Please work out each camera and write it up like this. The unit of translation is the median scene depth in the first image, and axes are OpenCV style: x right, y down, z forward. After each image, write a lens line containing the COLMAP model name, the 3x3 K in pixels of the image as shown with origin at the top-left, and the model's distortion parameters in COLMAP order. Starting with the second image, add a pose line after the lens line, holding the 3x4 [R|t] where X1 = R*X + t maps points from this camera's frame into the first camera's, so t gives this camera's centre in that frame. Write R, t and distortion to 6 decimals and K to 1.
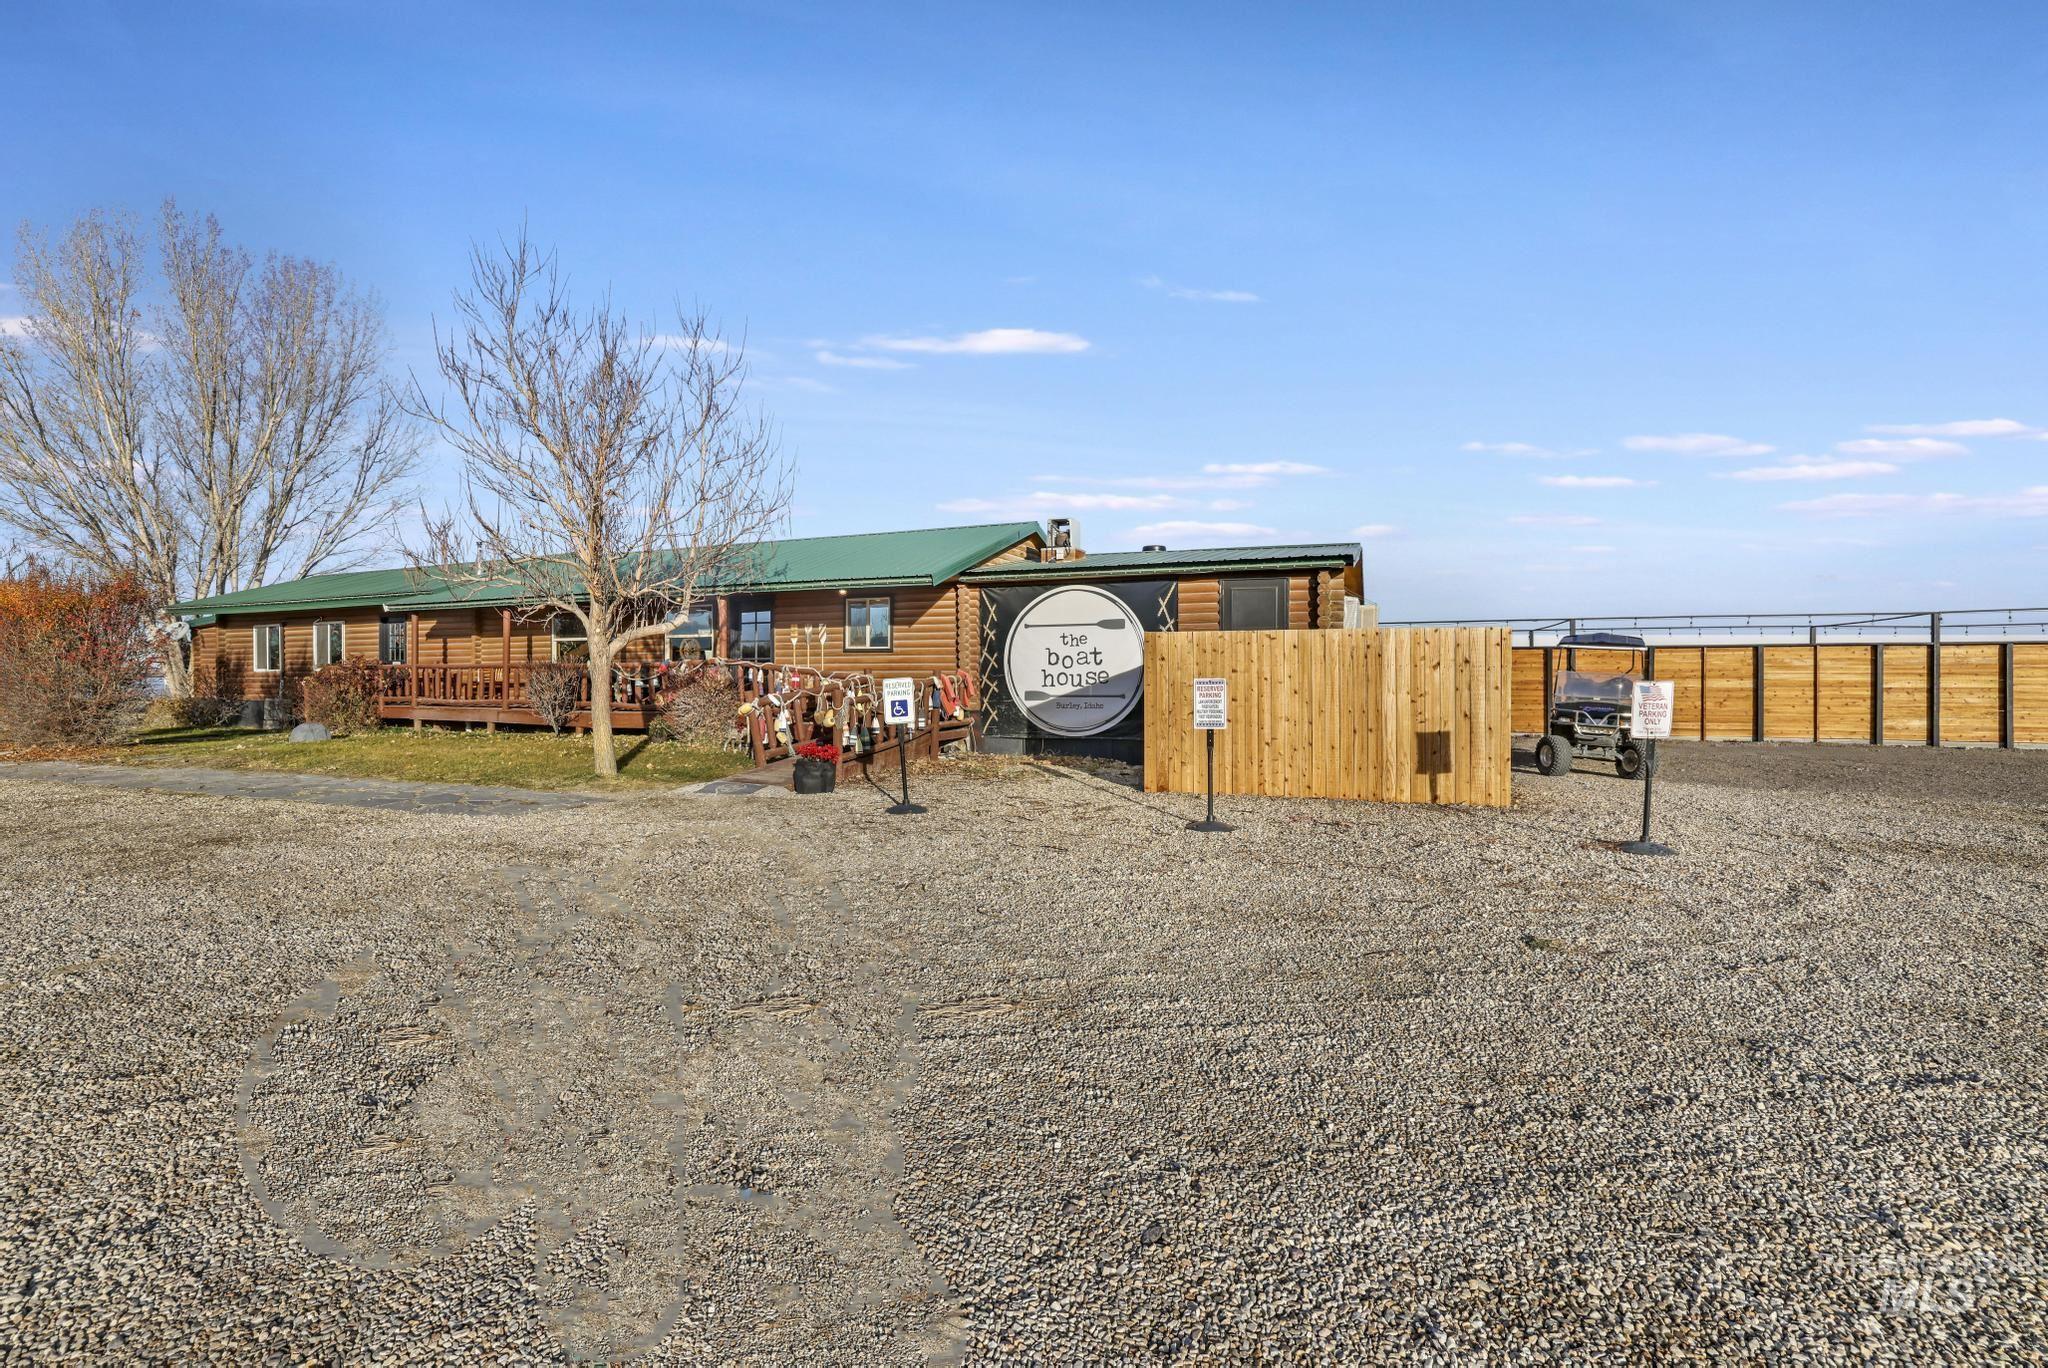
lens RADIAL K [[931.3, 0, 1021.5], [0, 931.3, 672.7], [0, 0, 1]] dist [-0.050026, 0.026991]
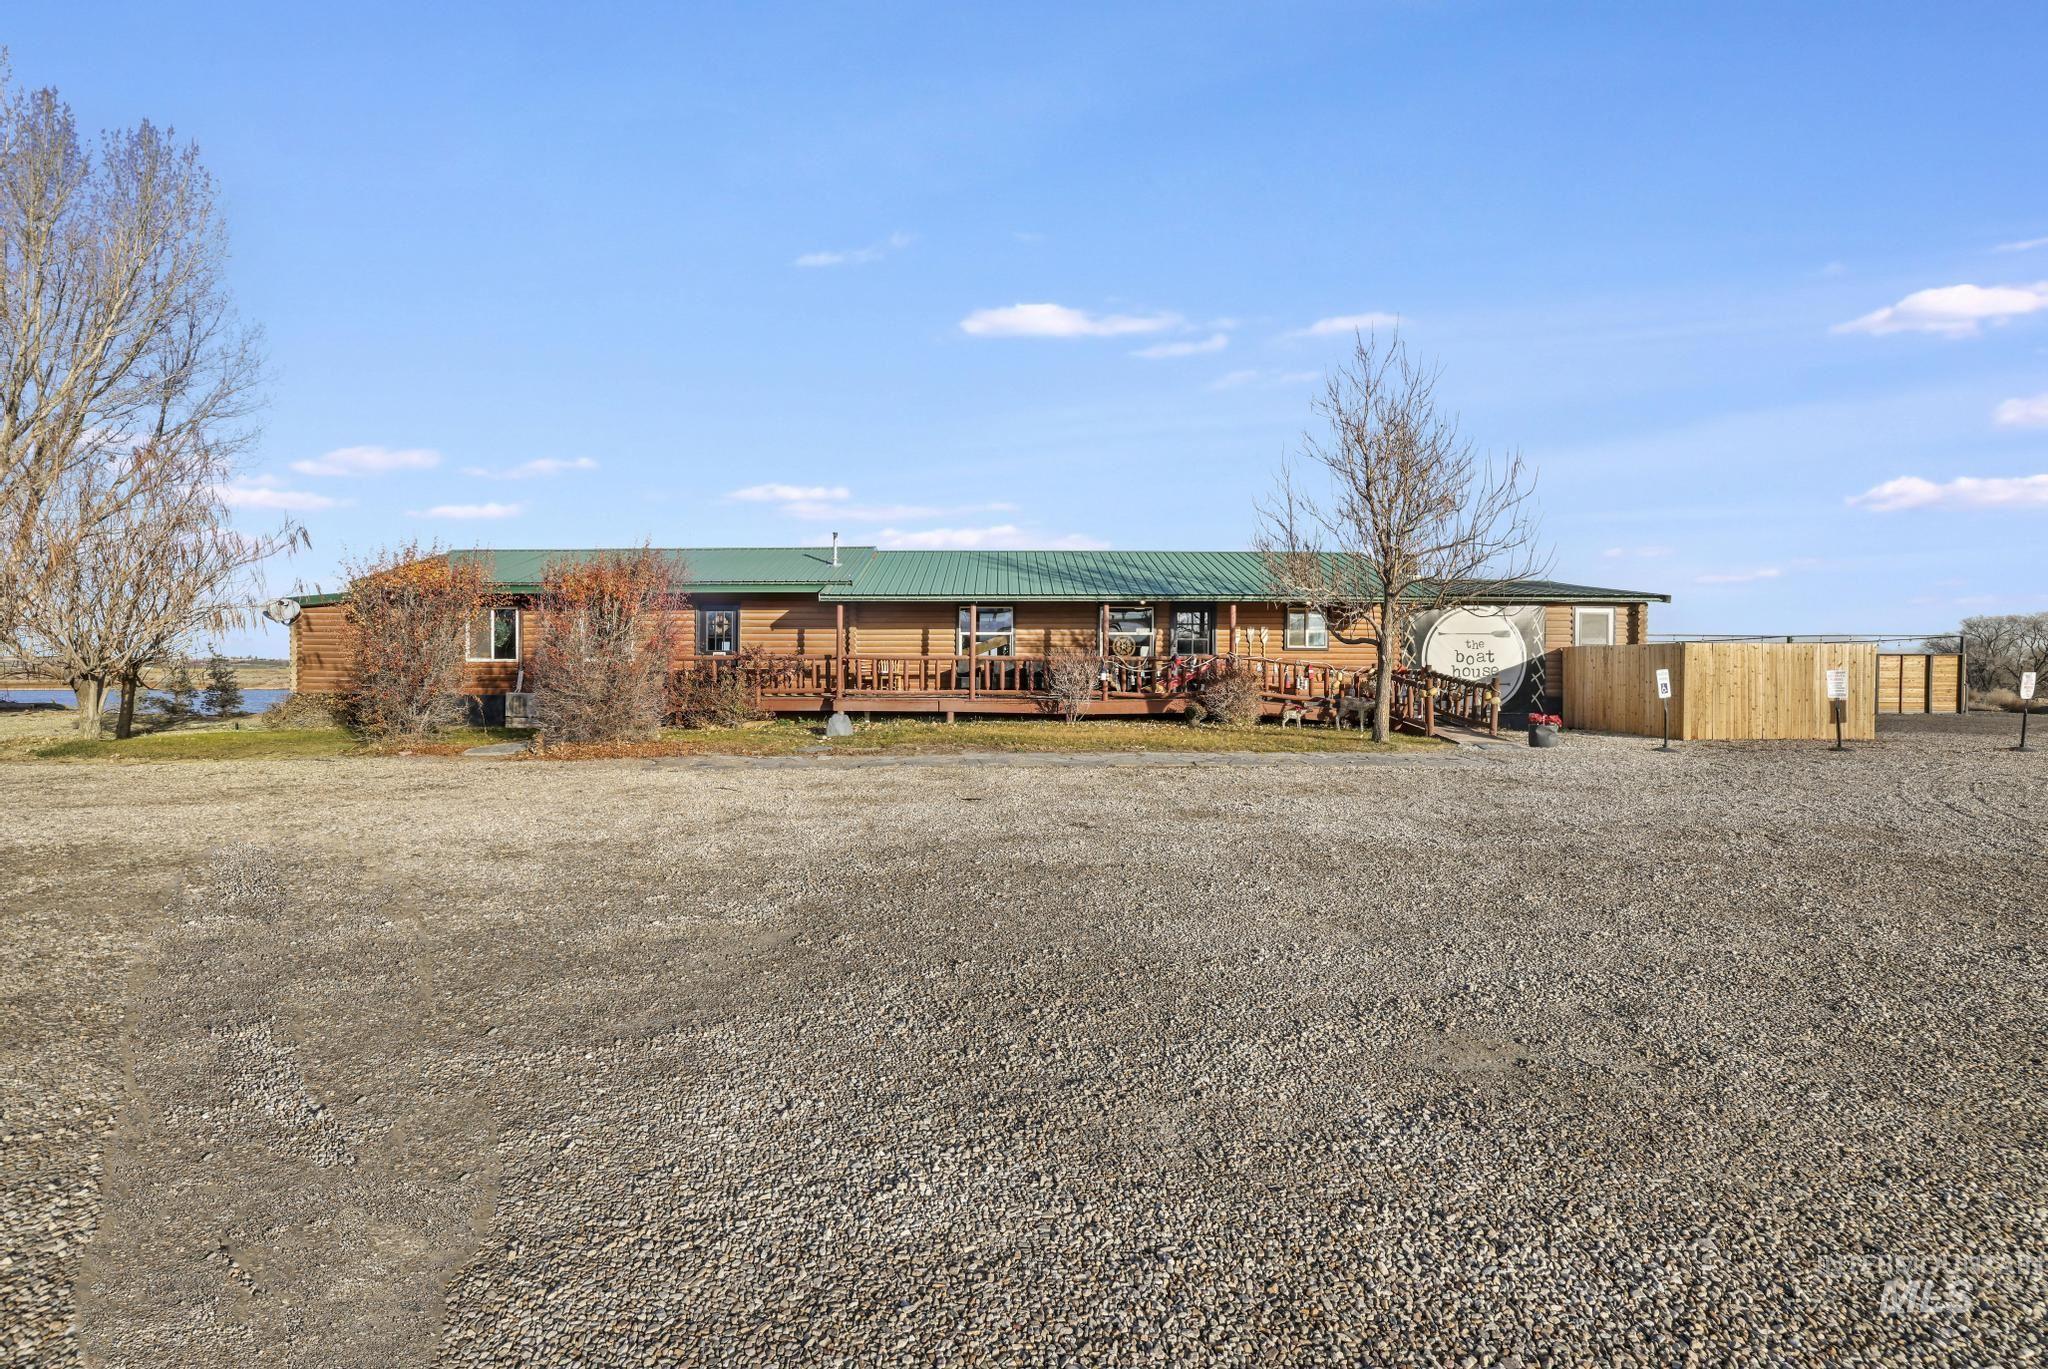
lens RADIAL K [[931.3, 0, 1021.5], [0, 931.3, 673.2], [0, 0, 1]] dist [-0.050026, 0.026991]
pose [[0.915983, 0.003769, 0.401200, -1.137695], [-0.005041, 0.999985, 0.002117, 0.009060], [-0.401186, -0.003961, 0.915988, -0.008931]]
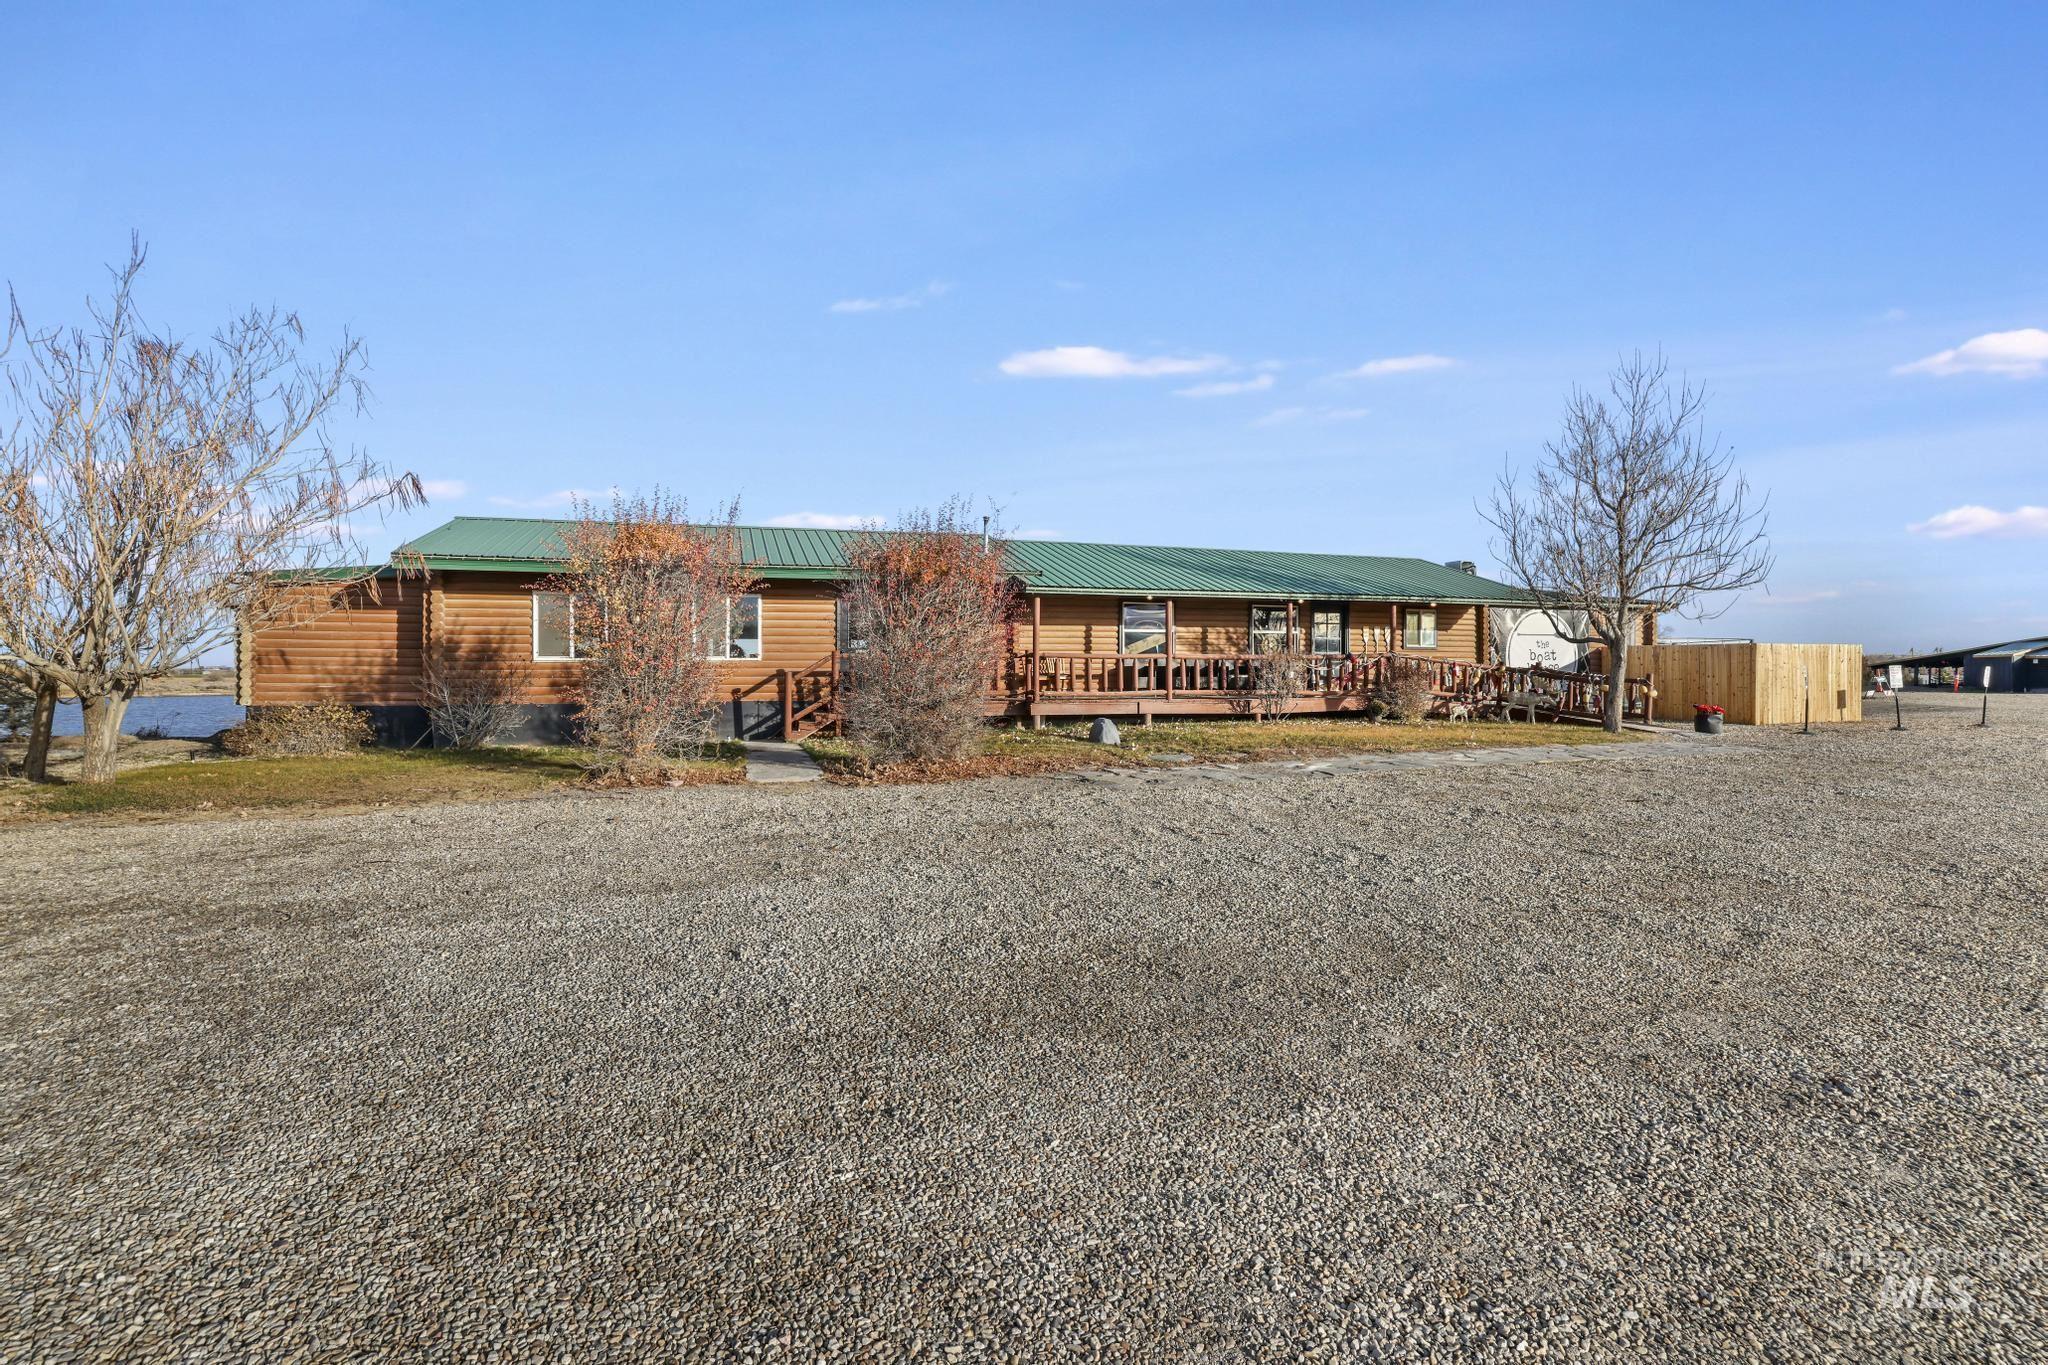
lens RADIAL K [[931.3, 0, 1021.5], [0, 931.3, 671.2], [0, 0, 1]] dist [-0.050026, 0.026991]
pose [[0.760986, 0.001714, 0.648766, -1.614138], [0.001498, 0.999989, -0.004399, 0.015519], [-0.648767, 0.004320, 0.760975, 0.391268]]
